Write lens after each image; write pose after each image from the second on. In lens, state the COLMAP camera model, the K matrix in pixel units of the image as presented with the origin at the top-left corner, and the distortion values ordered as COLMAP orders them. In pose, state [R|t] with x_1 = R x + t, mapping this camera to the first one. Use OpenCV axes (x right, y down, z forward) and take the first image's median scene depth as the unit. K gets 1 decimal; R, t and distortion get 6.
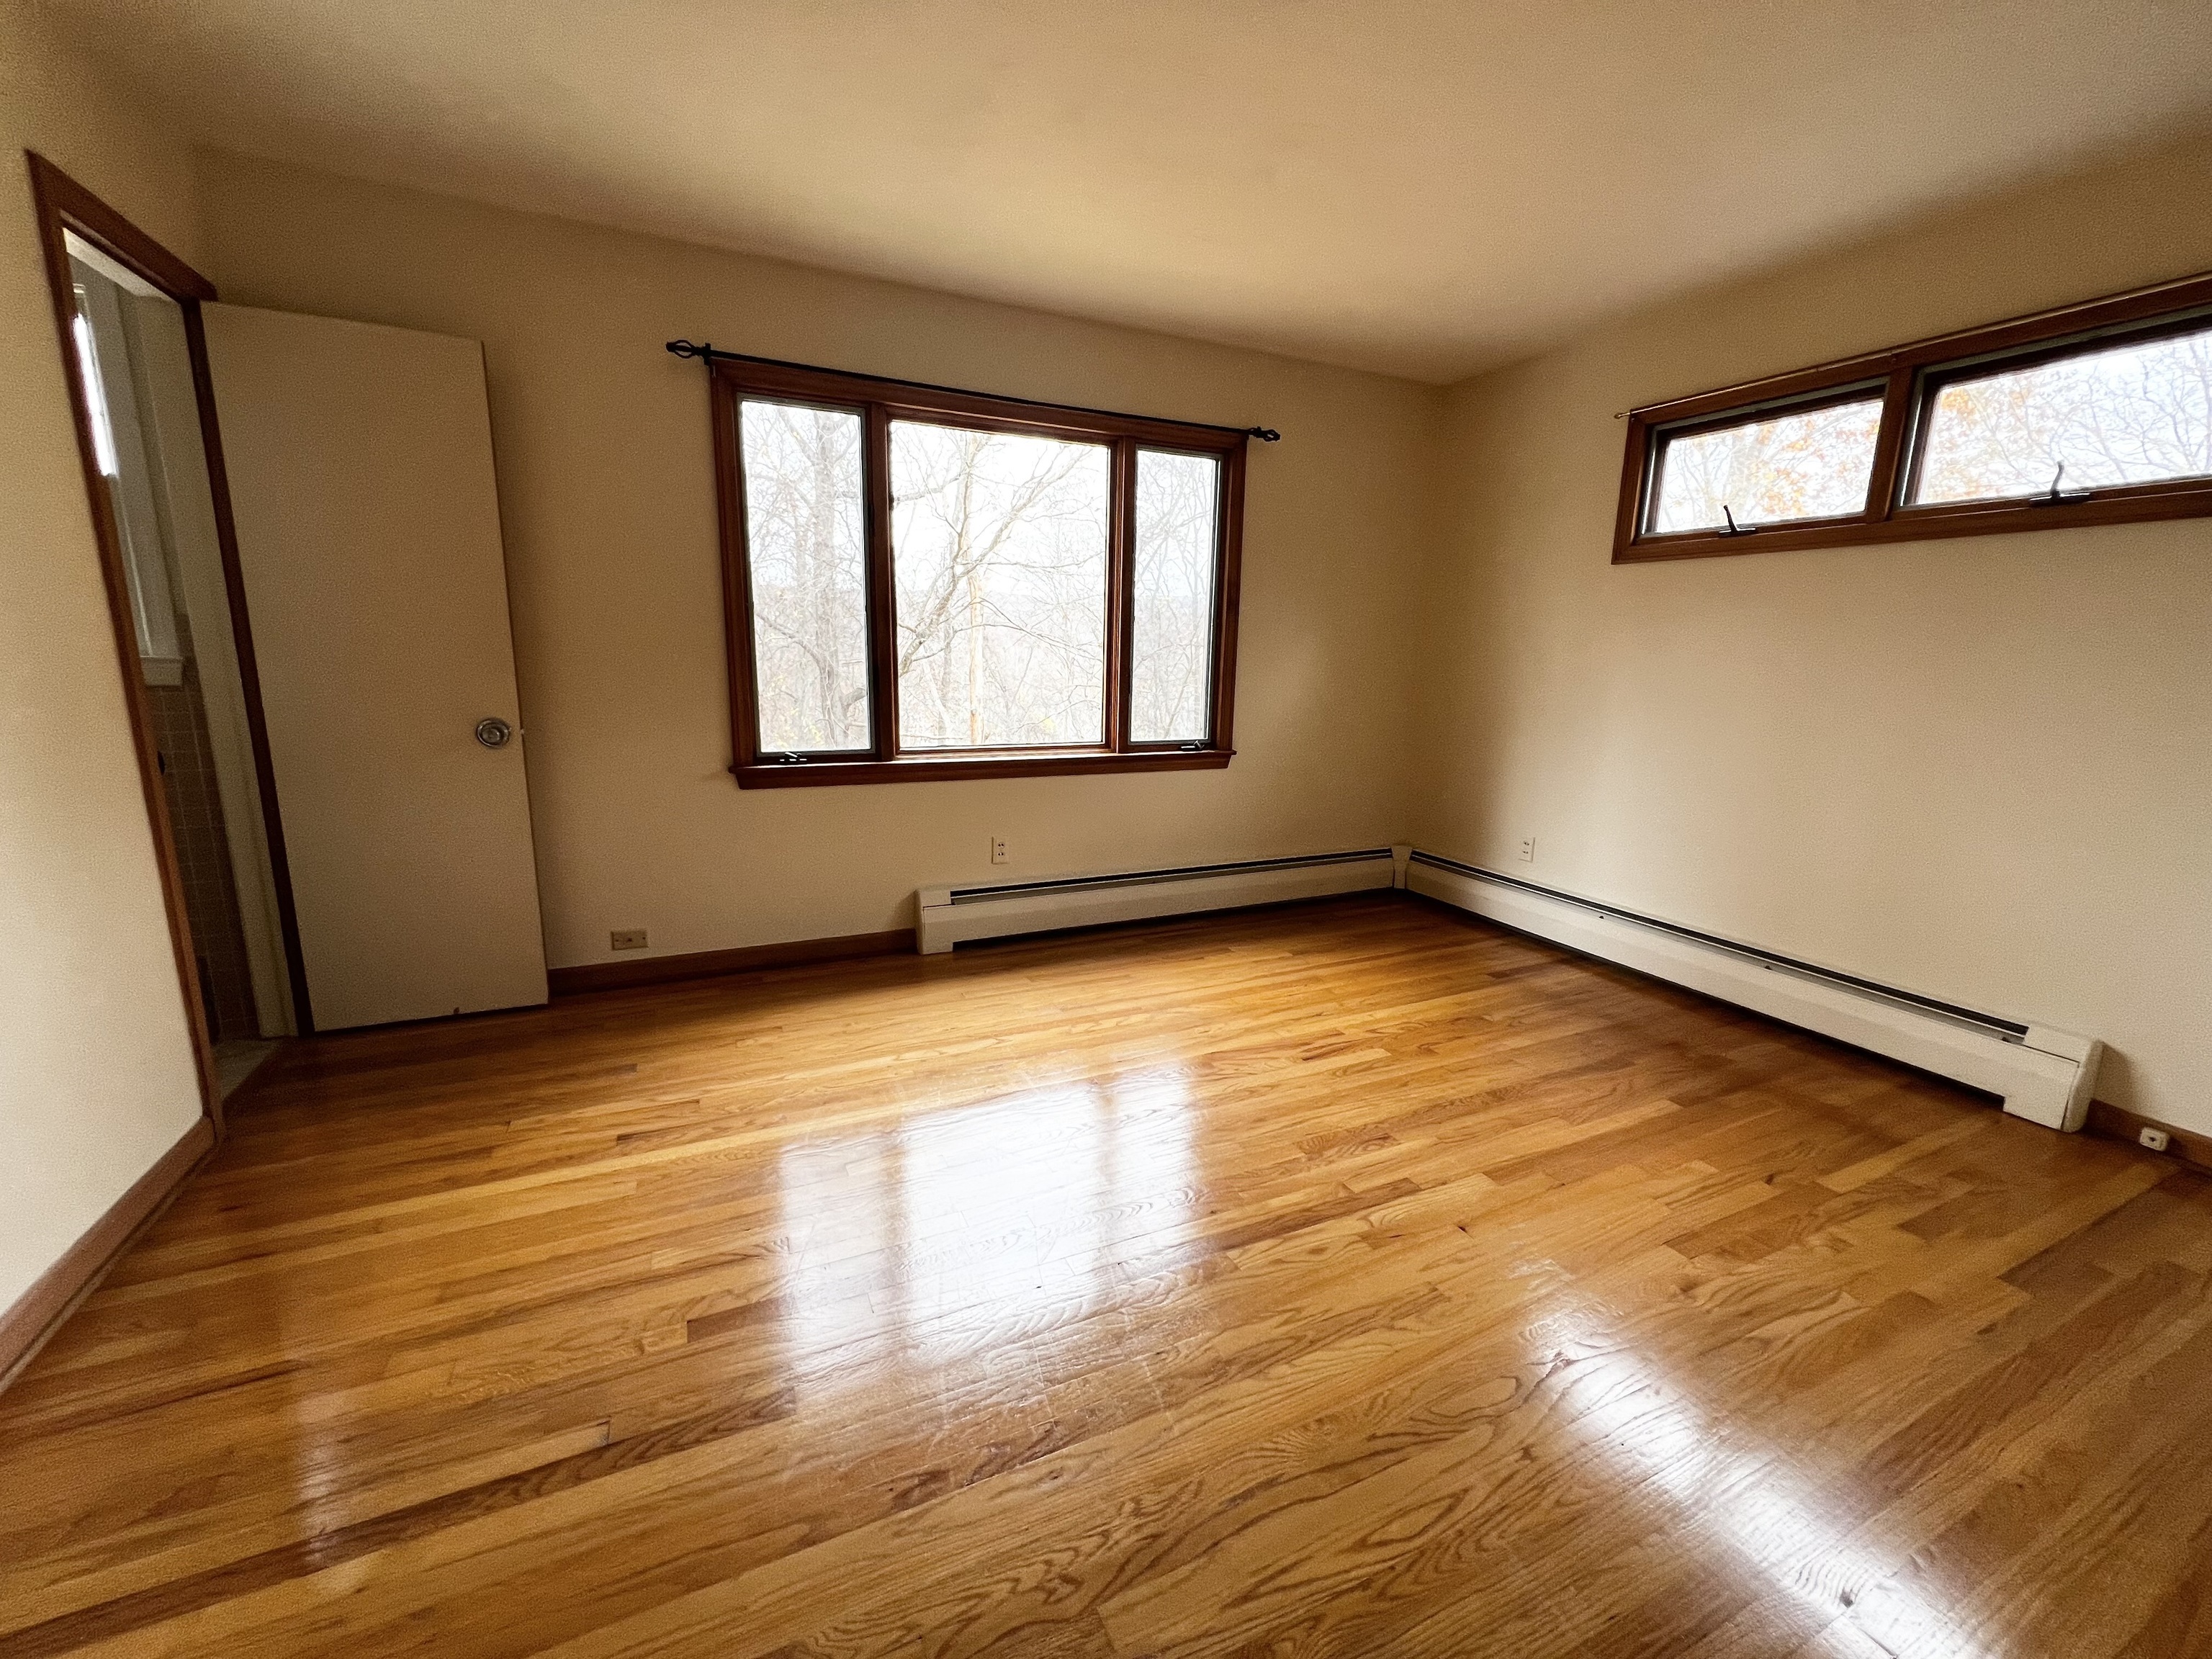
lens RADIAL K [[887.2, 0, 1110.7], [0, 887.2, 807.9], [0, 0, 1]] dist [-0.003298, 0.000712]
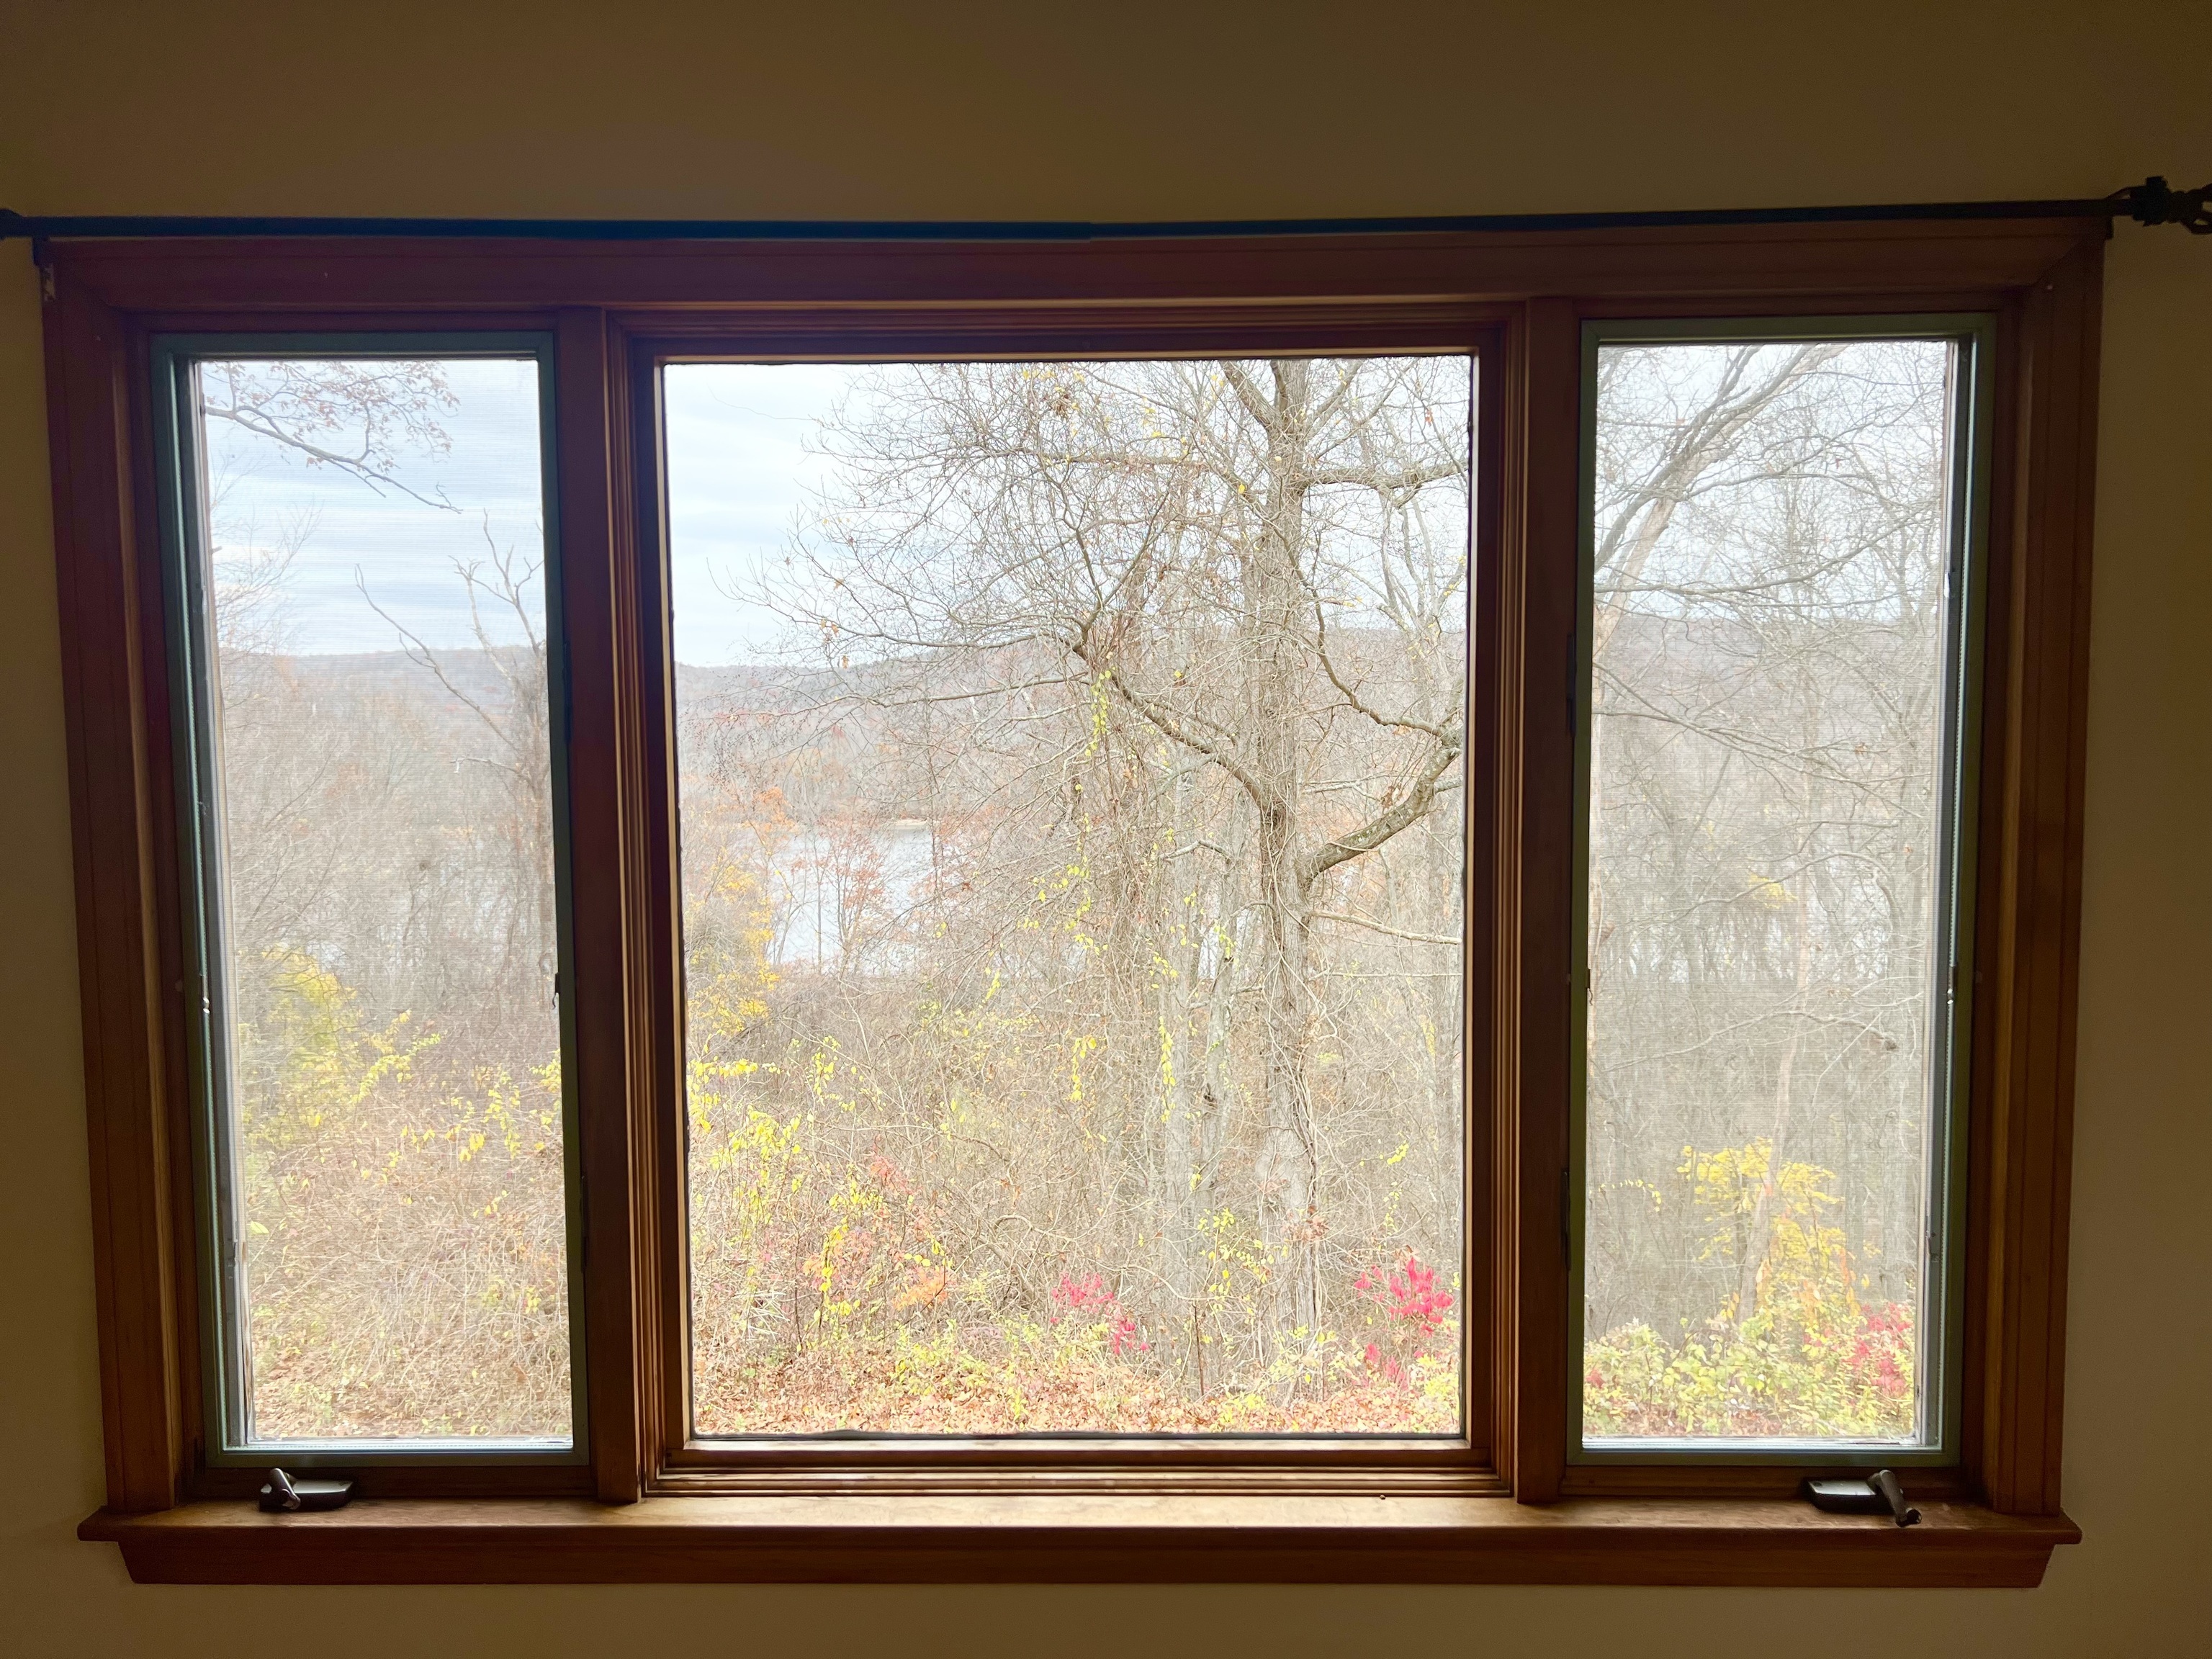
lens RADIAL K [[1665.5, 0, 1095.0], [0, 1665.5, 838.4], [0, 0, 1]] dist [0.054087, -0.051566]
pose [[0.896504, 0.000483, -0.443036, 0.111080], [-0.051968, 0.993210, -0.104078, -0.192588], [0.439978, 0.116330, 0.890442, 0.490944]]
